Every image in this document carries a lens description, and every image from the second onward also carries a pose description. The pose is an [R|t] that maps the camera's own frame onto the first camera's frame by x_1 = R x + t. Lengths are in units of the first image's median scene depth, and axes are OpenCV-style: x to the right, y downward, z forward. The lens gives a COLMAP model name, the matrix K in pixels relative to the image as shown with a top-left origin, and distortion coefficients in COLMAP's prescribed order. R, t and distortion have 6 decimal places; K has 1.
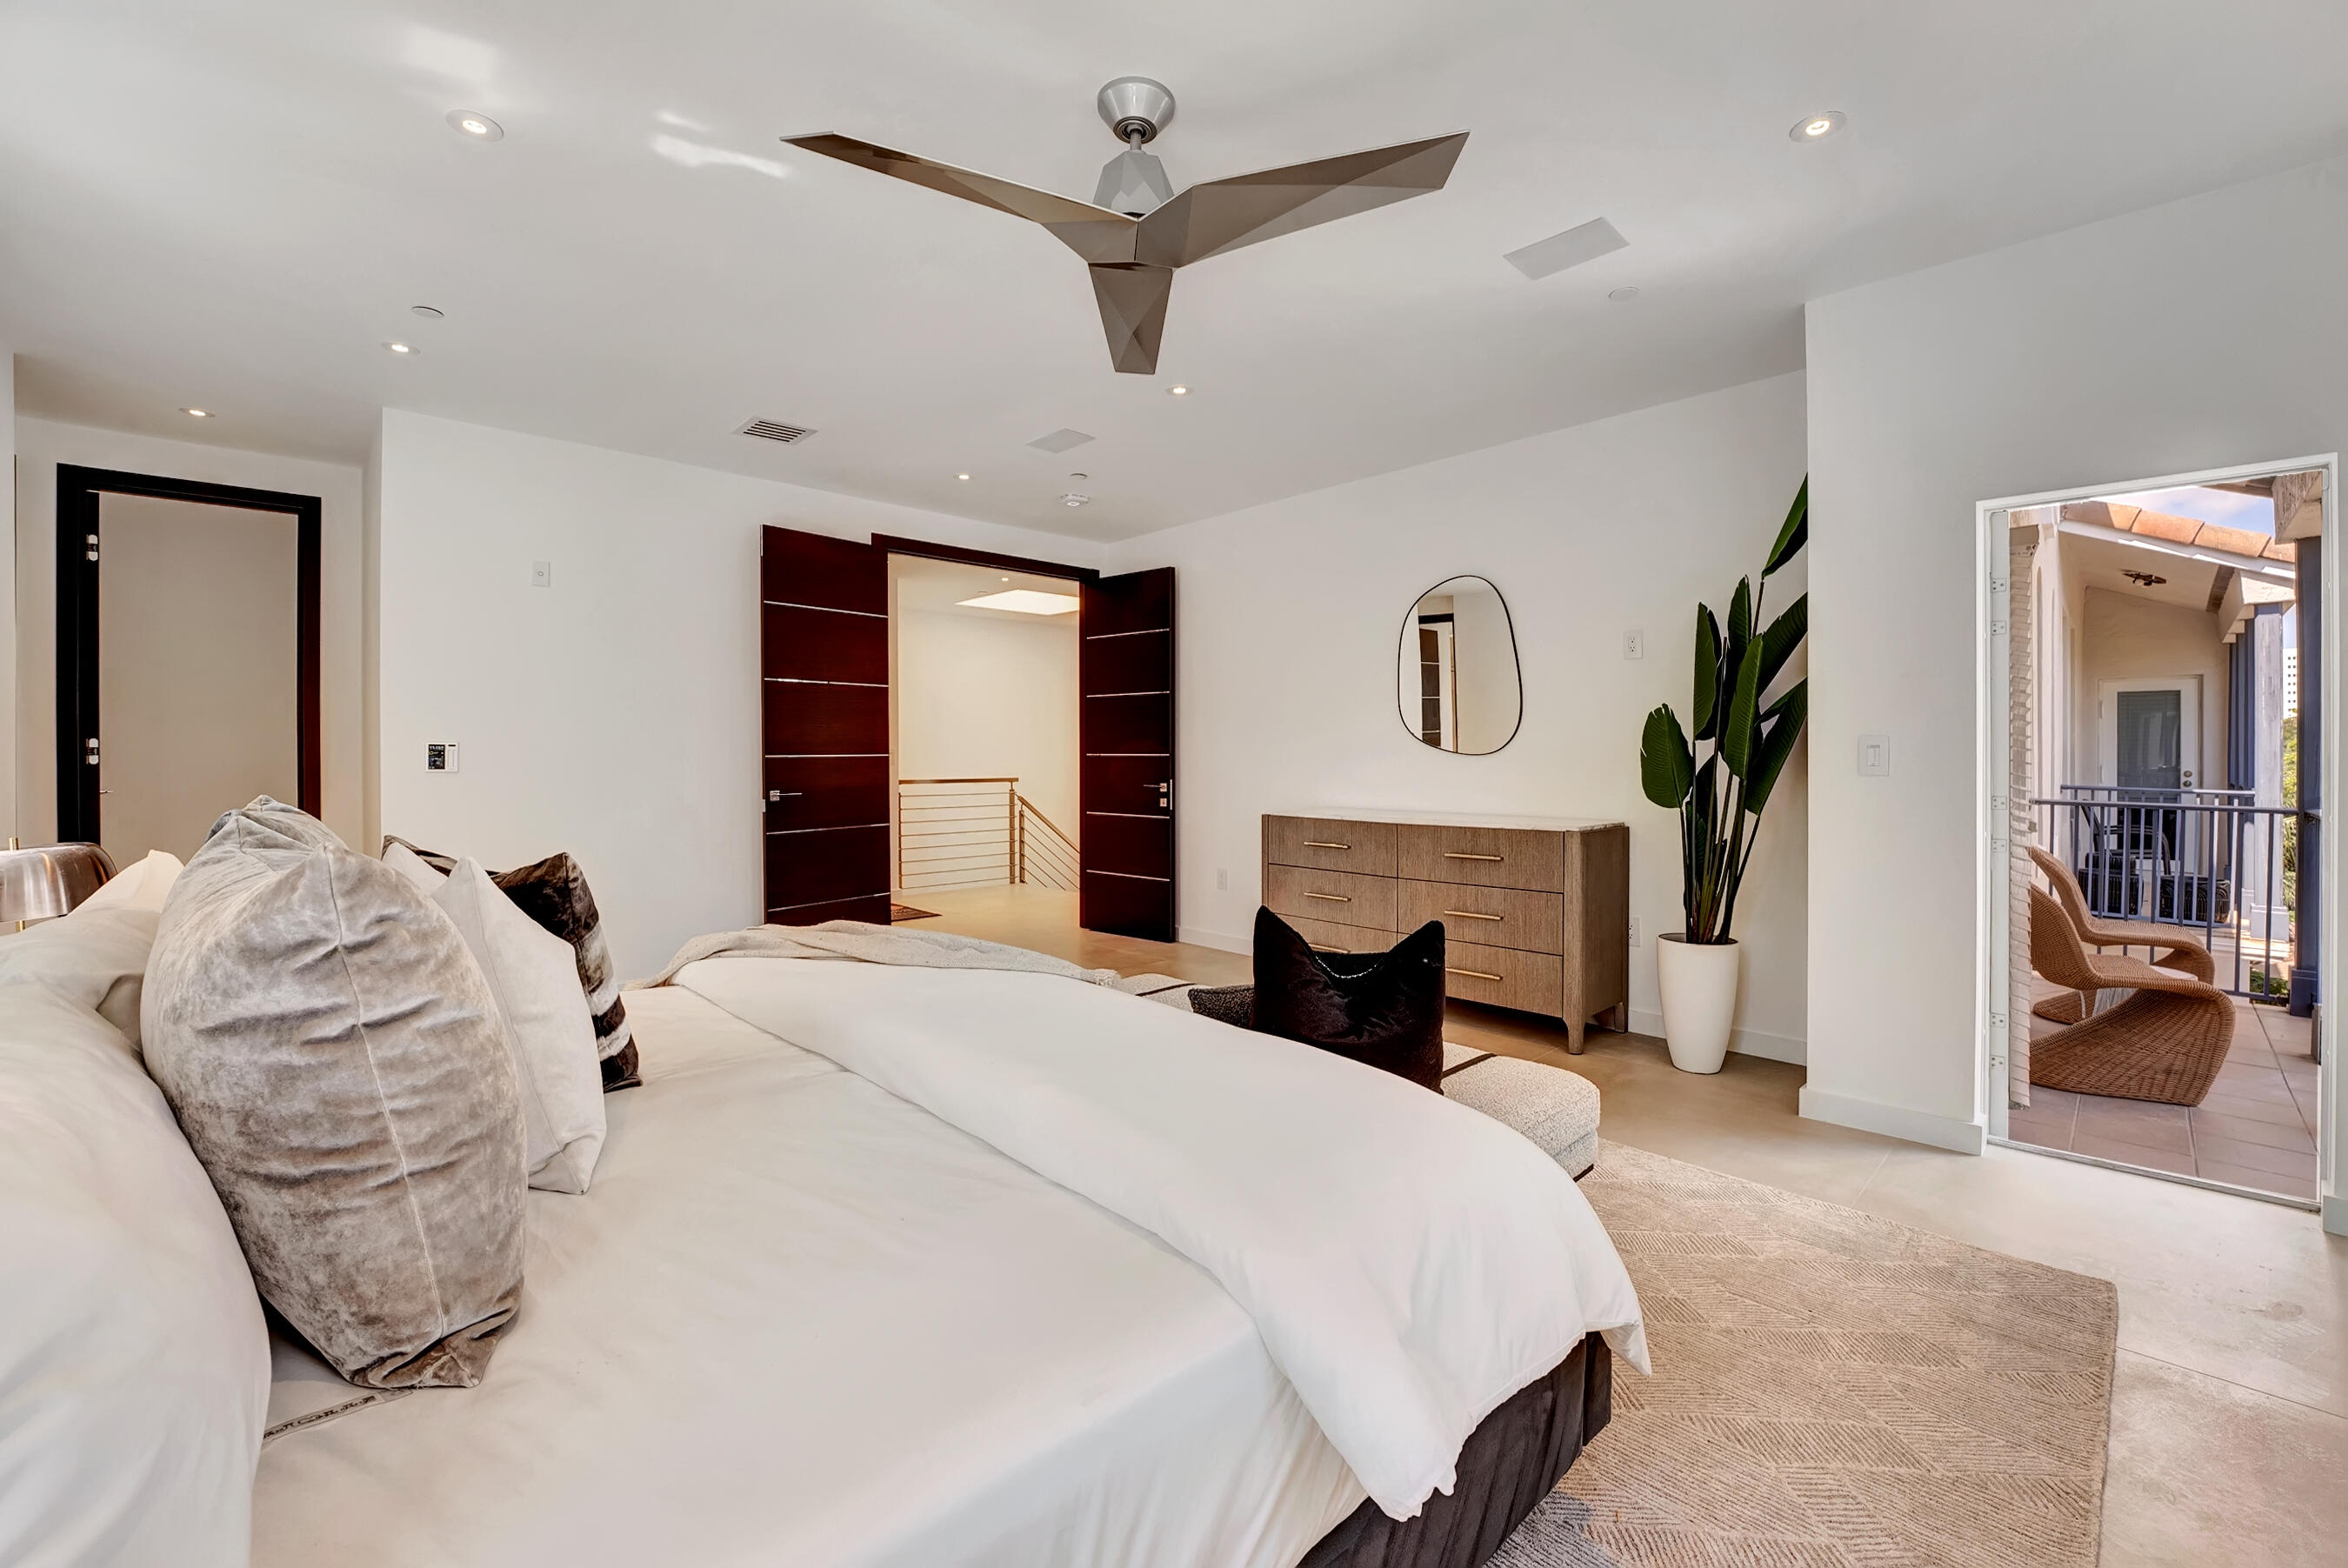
lens RADIAL K [[989.6, 0, 1175.5], [0, 989.6, 762.6], [0, 0, 1]] dist [-0.018778, 0.000061]
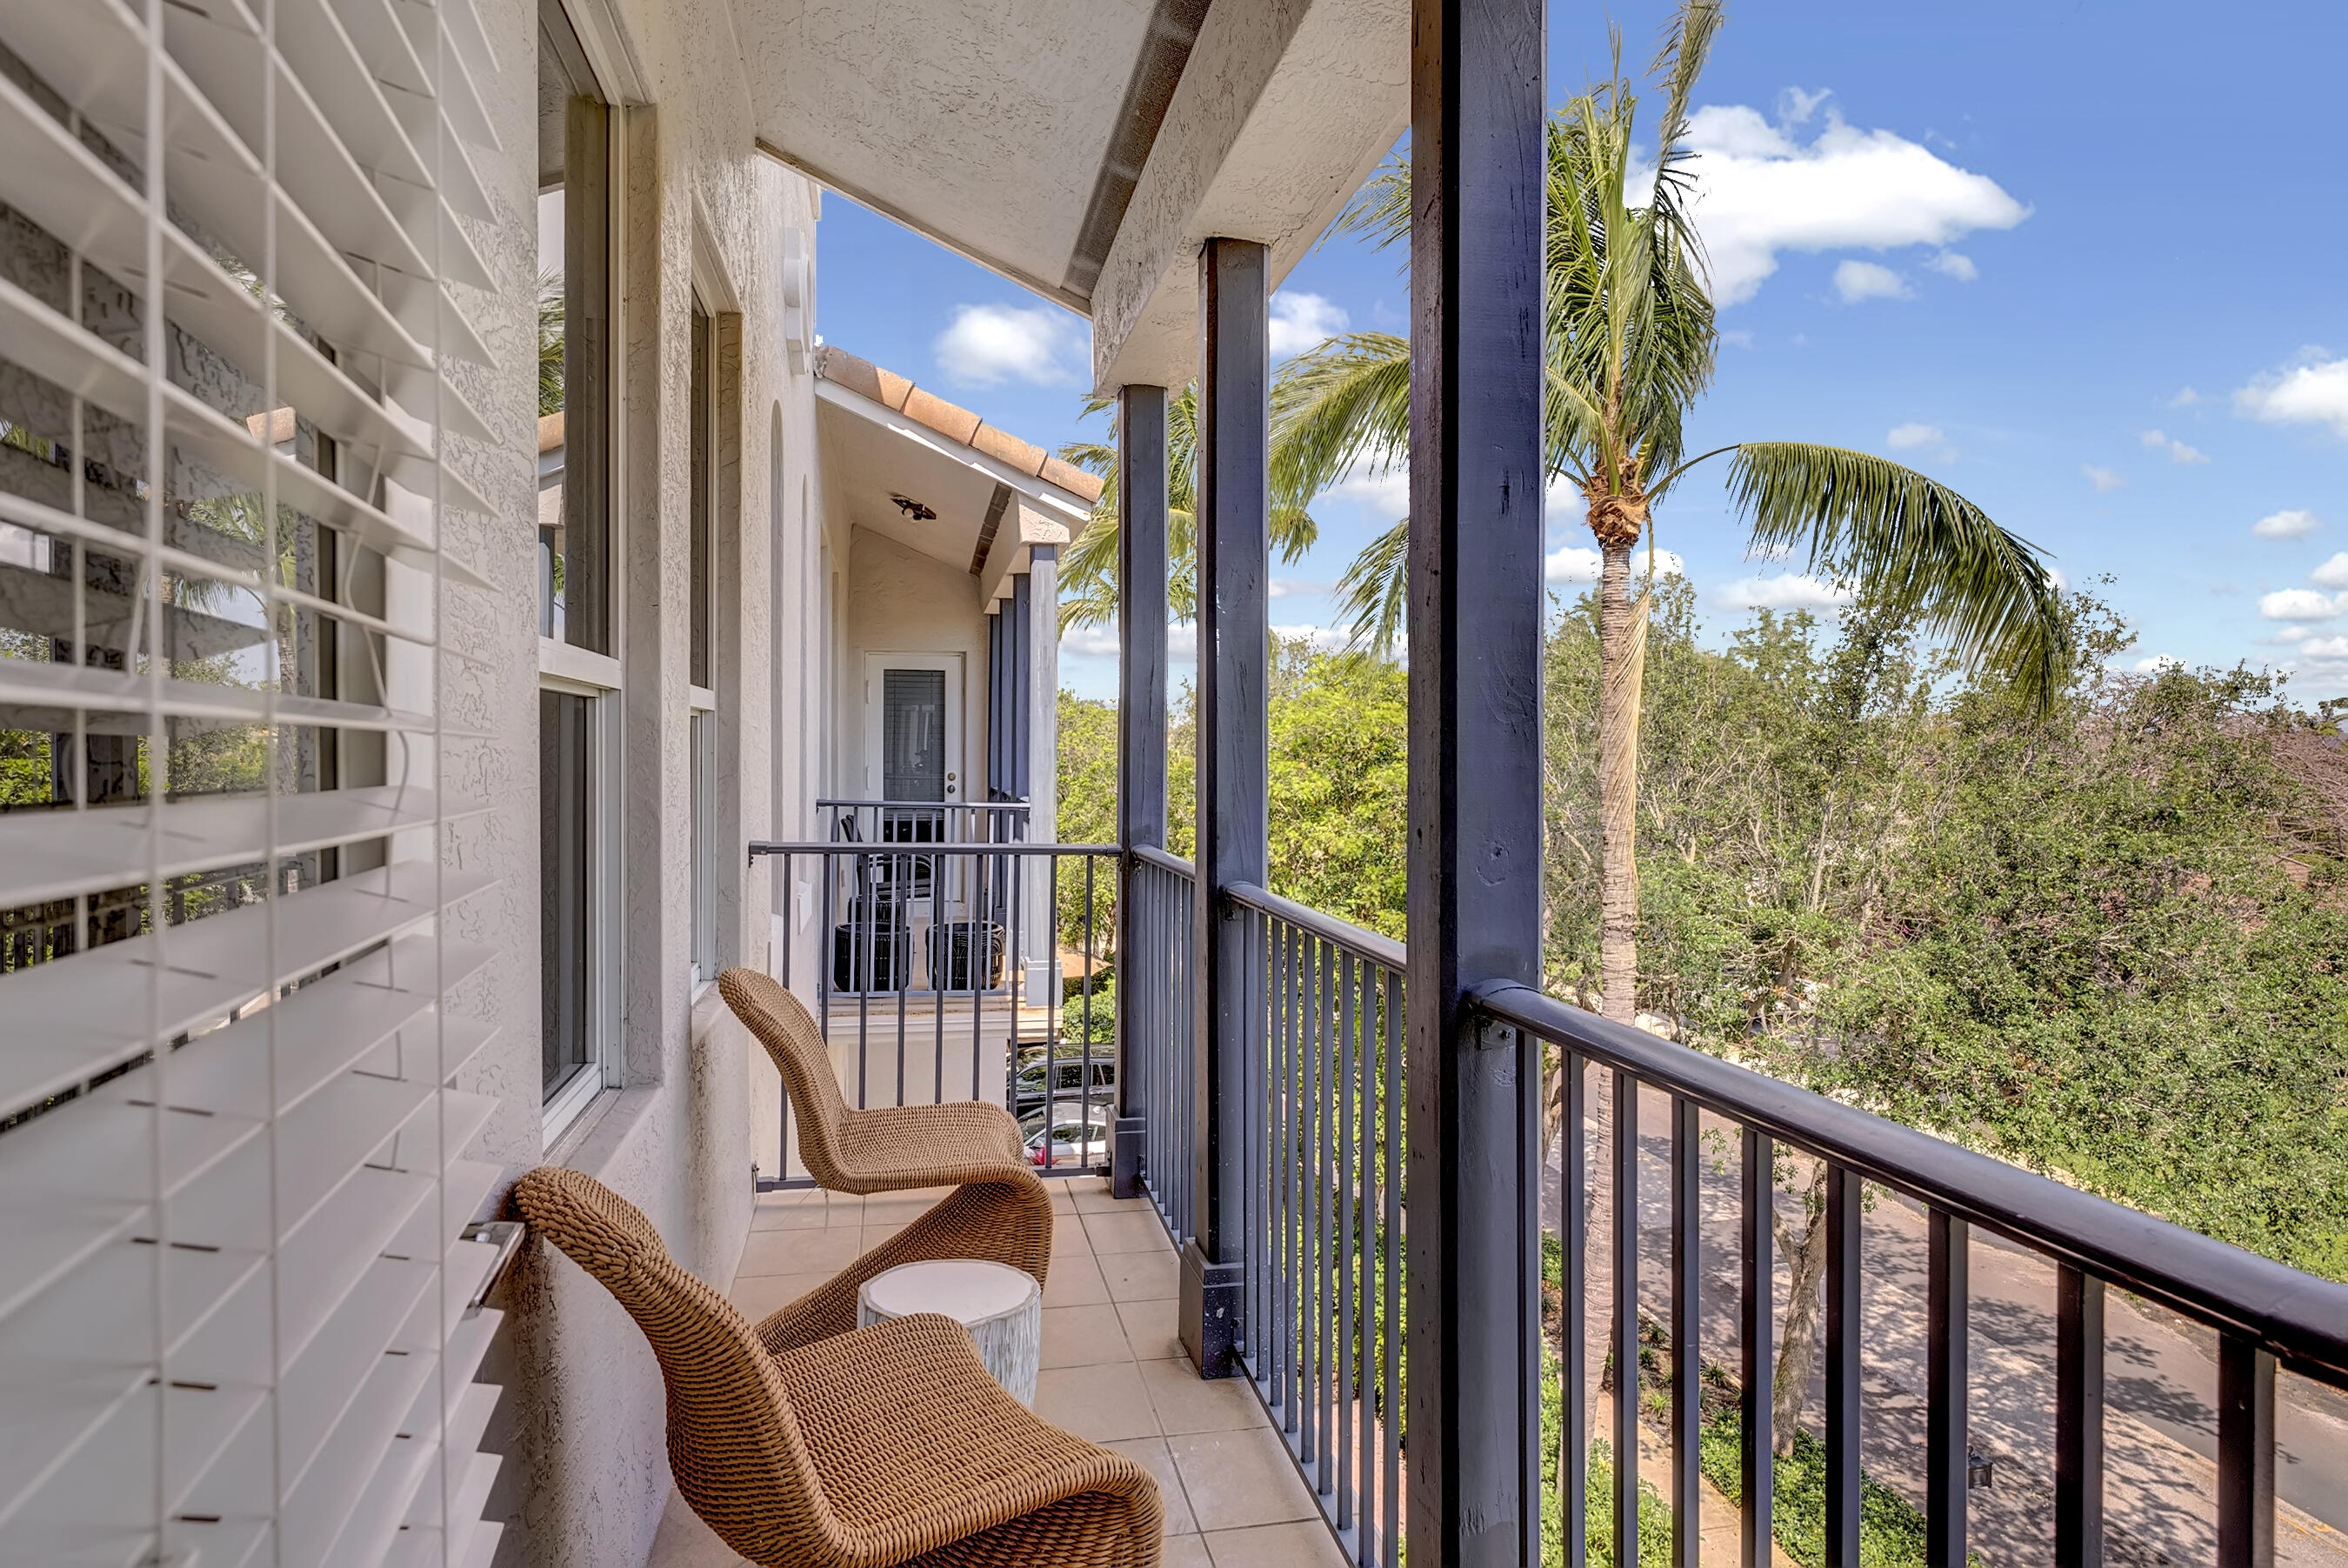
lens RADIAL K [[1224.3, 0, 1173.7], [0, 1224.3, 761.1], [0, 0, 1]] dist [0.000269, 0.000052]
pose [[0.536608, -0.000467, 0.843832, 0.344479], [-0.001096, 0.999999, 0.001250, -0.003294], [-0.843831, -0.001596, 0.536607, 0.359169]]
